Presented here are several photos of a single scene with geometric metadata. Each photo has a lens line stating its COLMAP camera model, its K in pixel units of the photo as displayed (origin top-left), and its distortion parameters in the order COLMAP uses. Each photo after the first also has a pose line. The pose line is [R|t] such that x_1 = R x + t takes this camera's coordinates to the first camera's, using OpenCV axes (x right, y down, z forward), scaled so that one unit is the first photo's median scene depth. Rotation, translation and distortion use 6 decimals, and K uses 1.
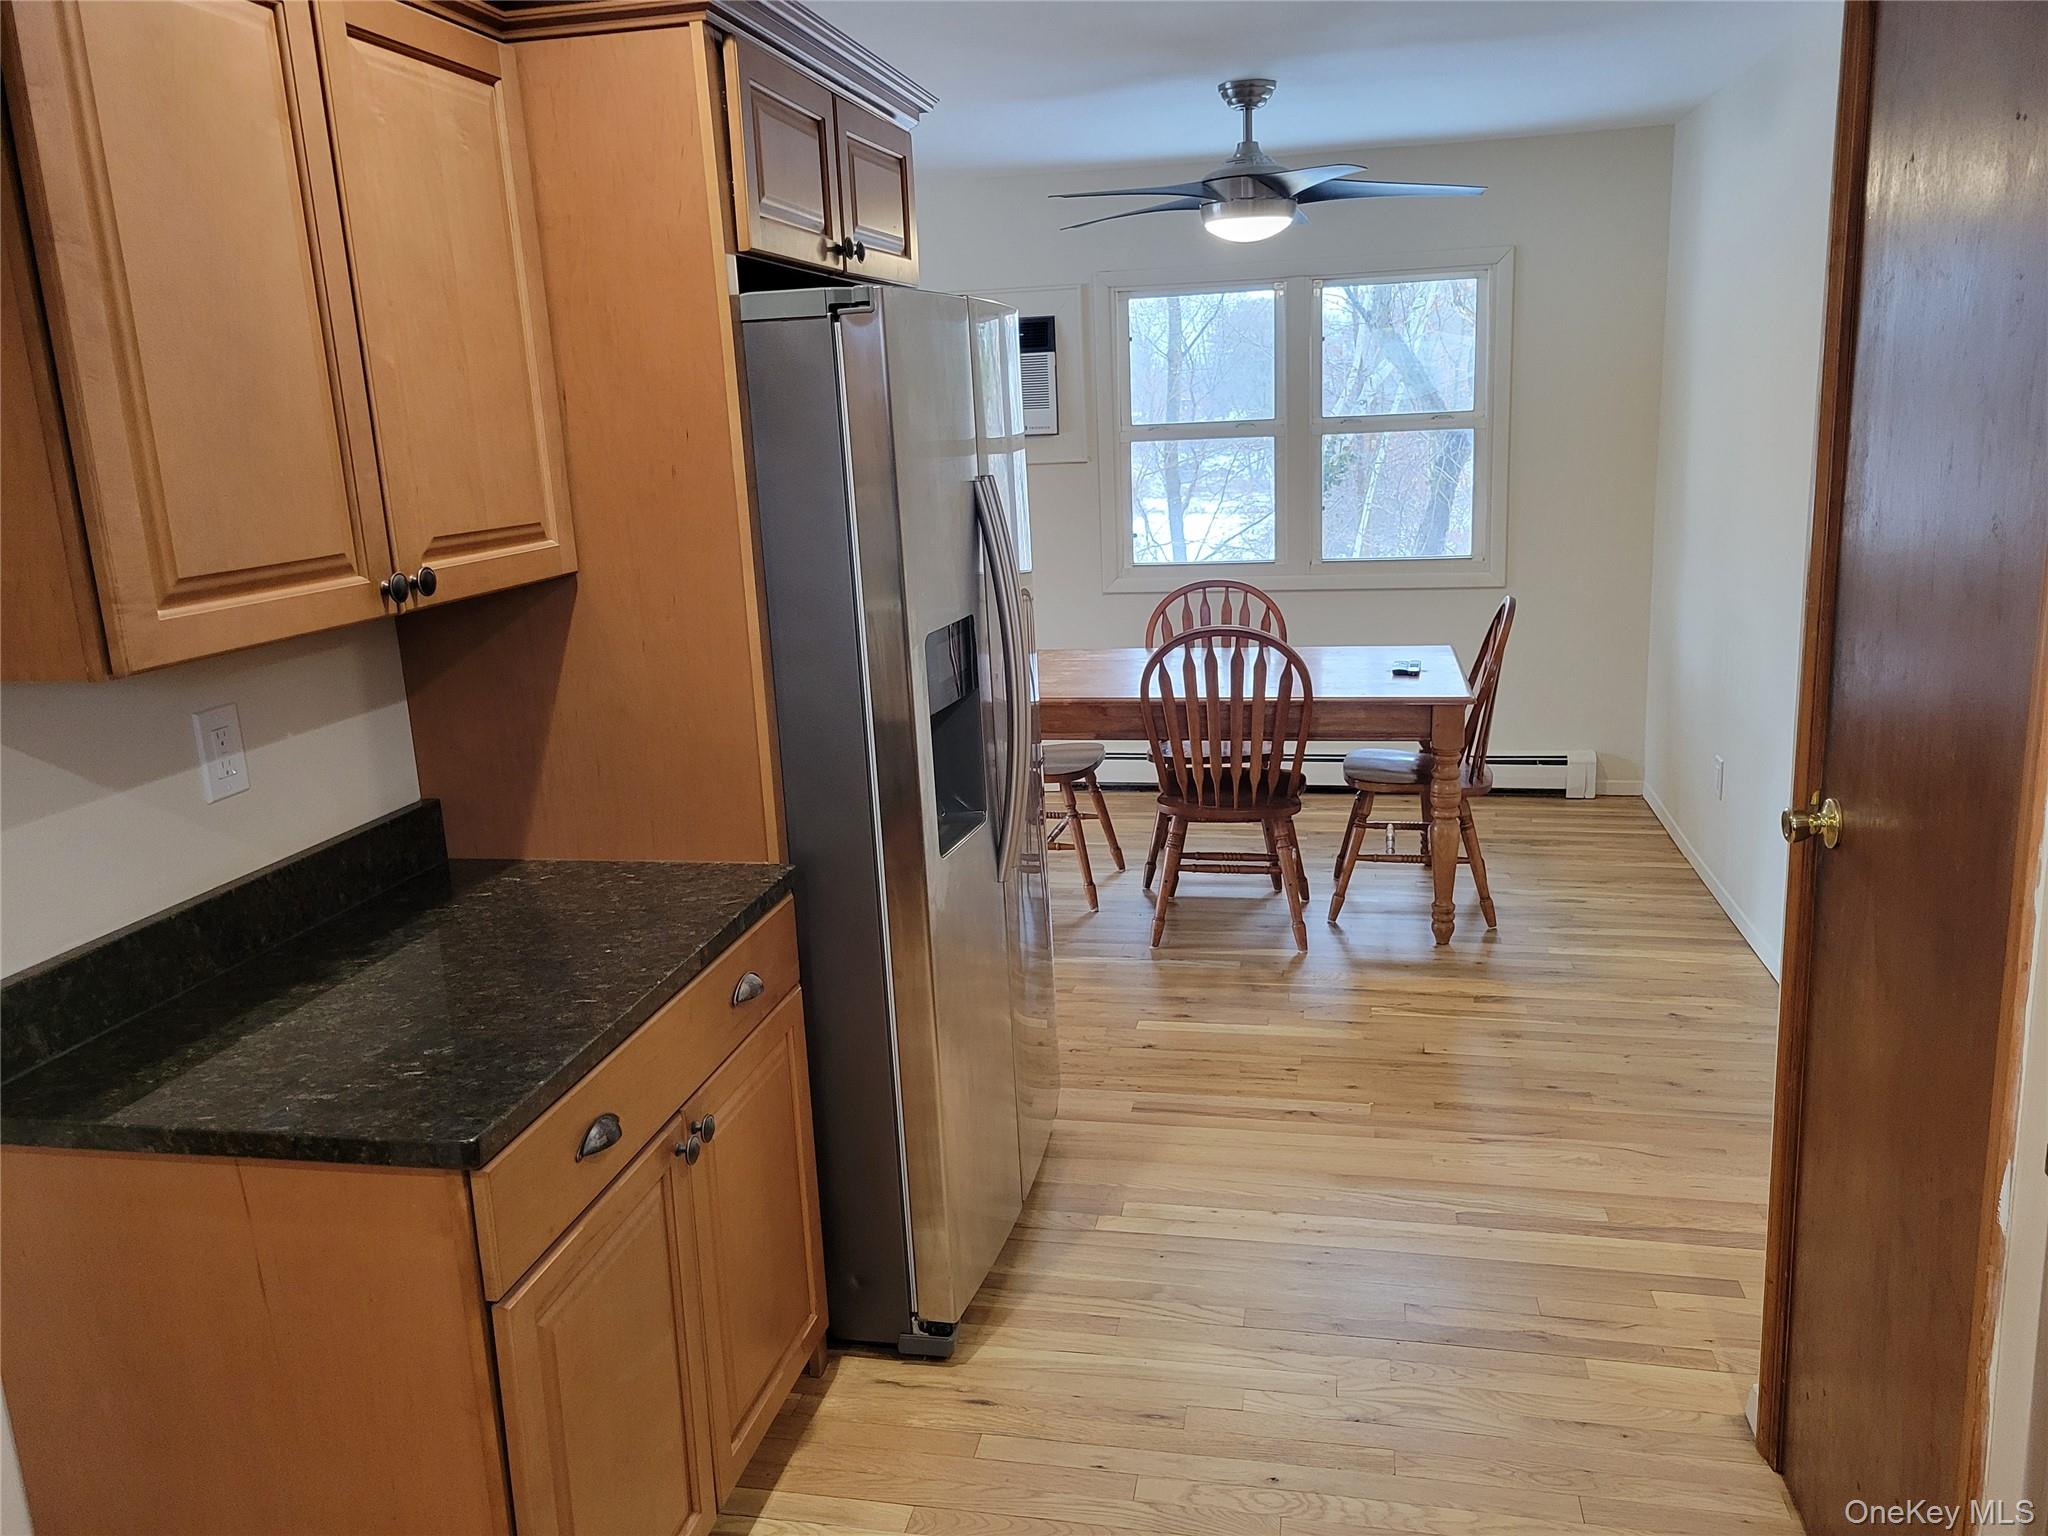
lens RADIAL K [[1580.6, 0, 1025.0], [0, 1580.6, 740.7], [0, 0, 1]] dist [0.055315, -0.041490]
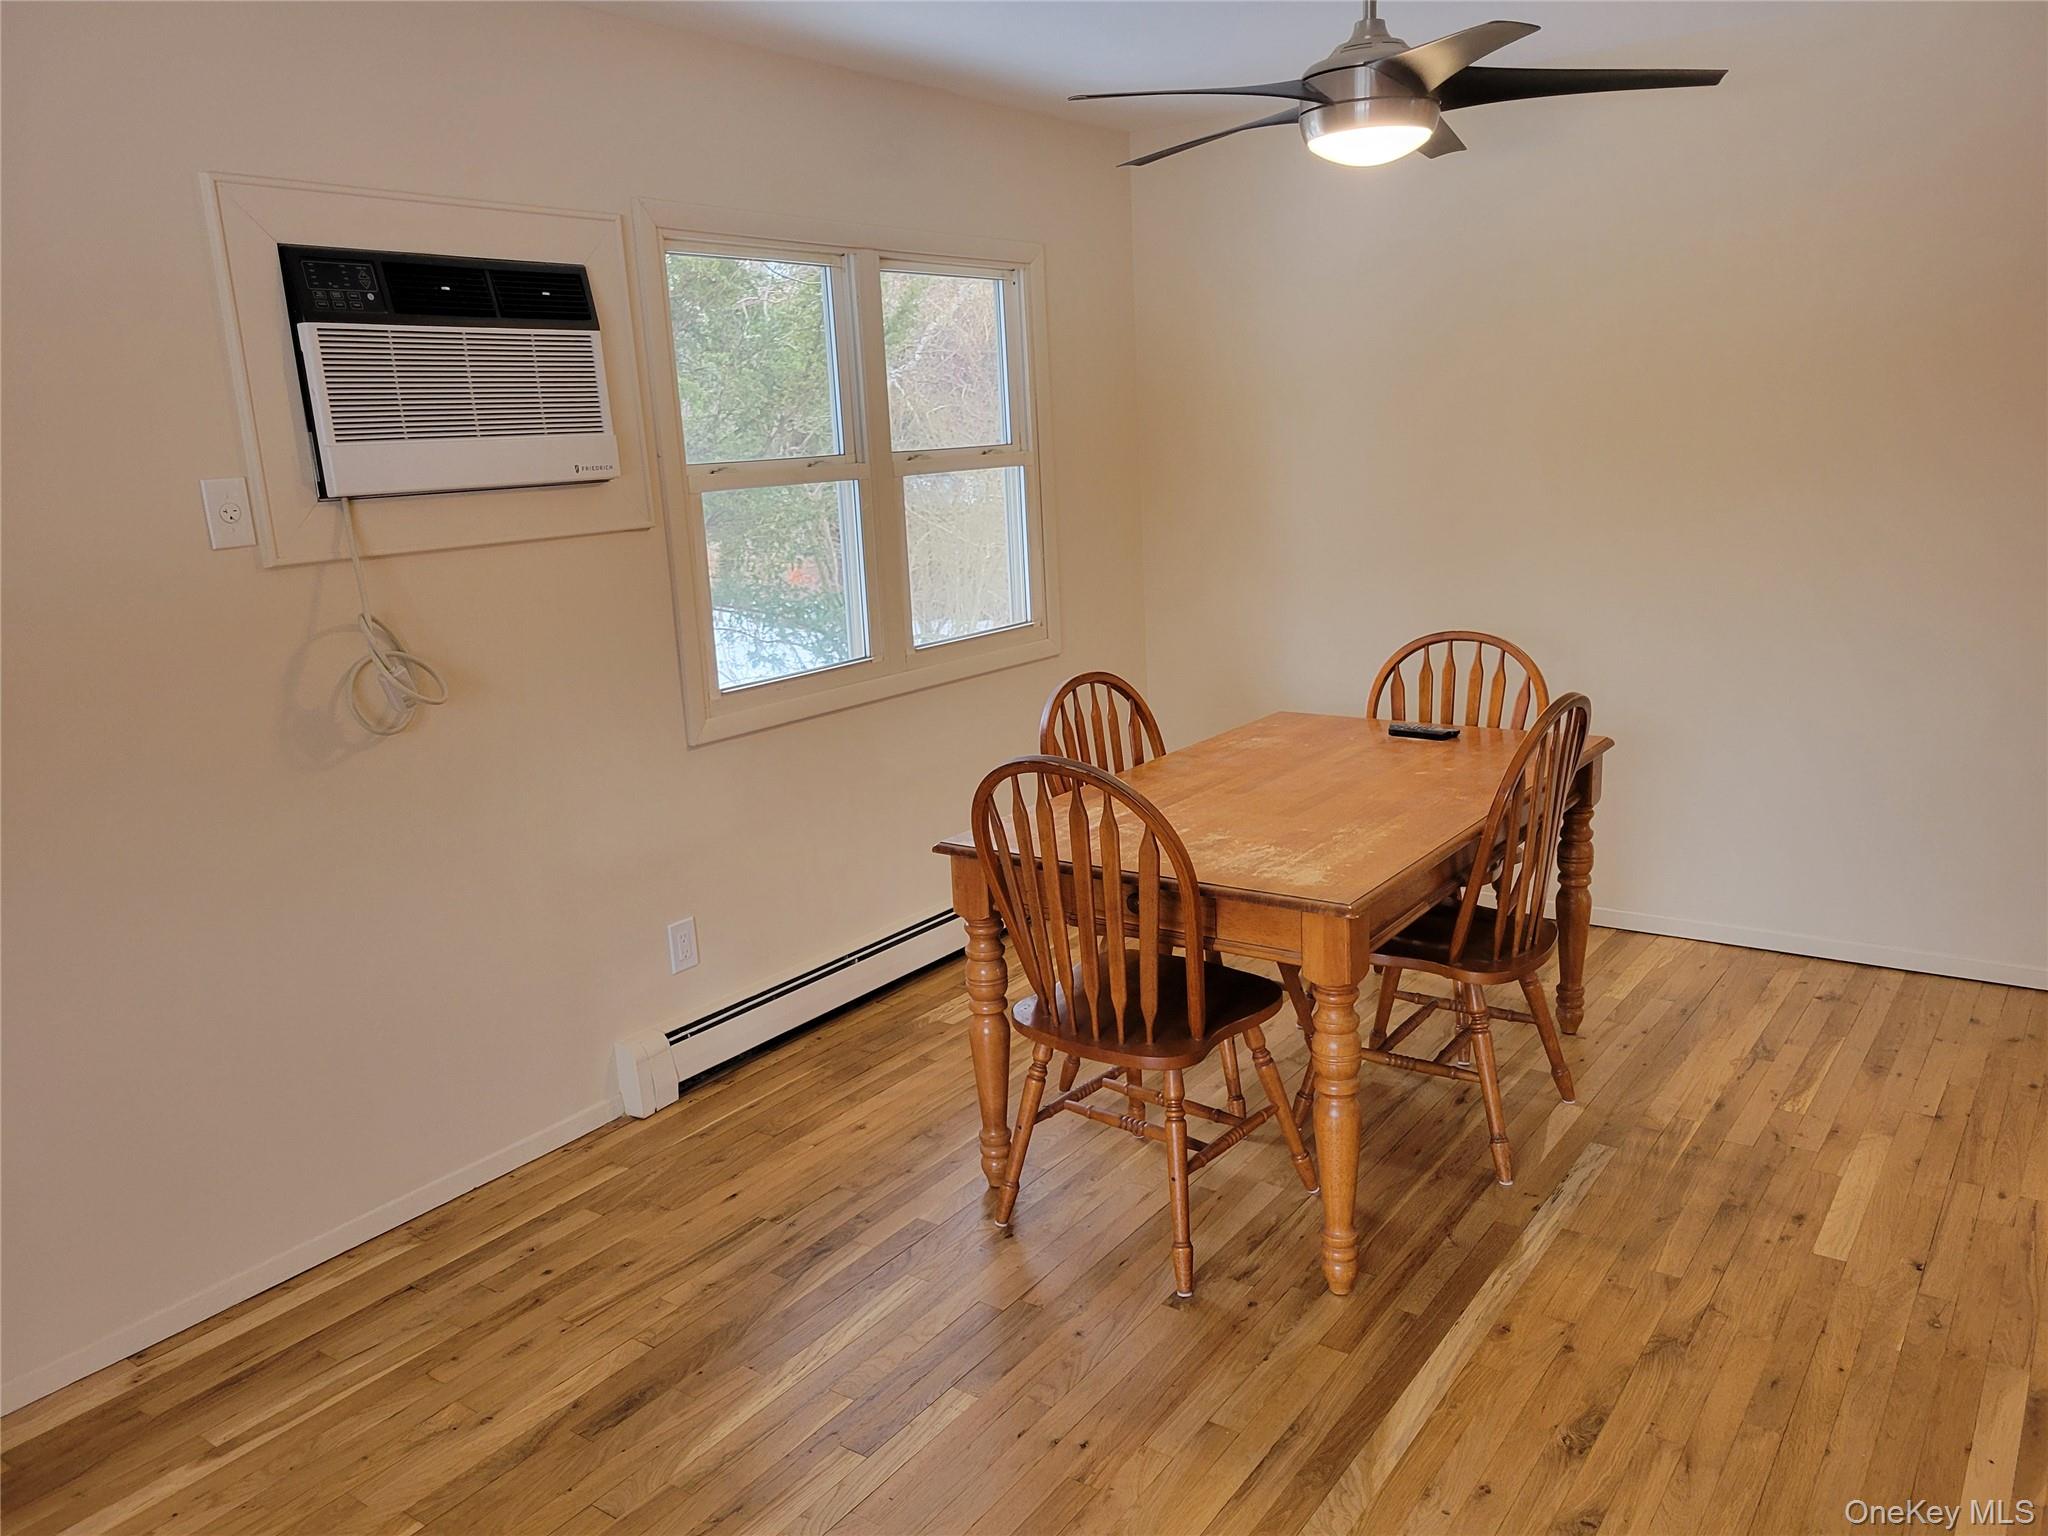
lens RADIAL K [[1580.6, 0, 1025.0], [0, 1580.6, 740.7], [0, 0, 1]] dist [0.055315, -0.041490]
pose [[0.400021, -0.157300, 0.902906, -0.443672], [0.232182, 0.970417, 0.066197, -0.109222], [-0.886609, 0.183158, 0.424709, 0.661797]]
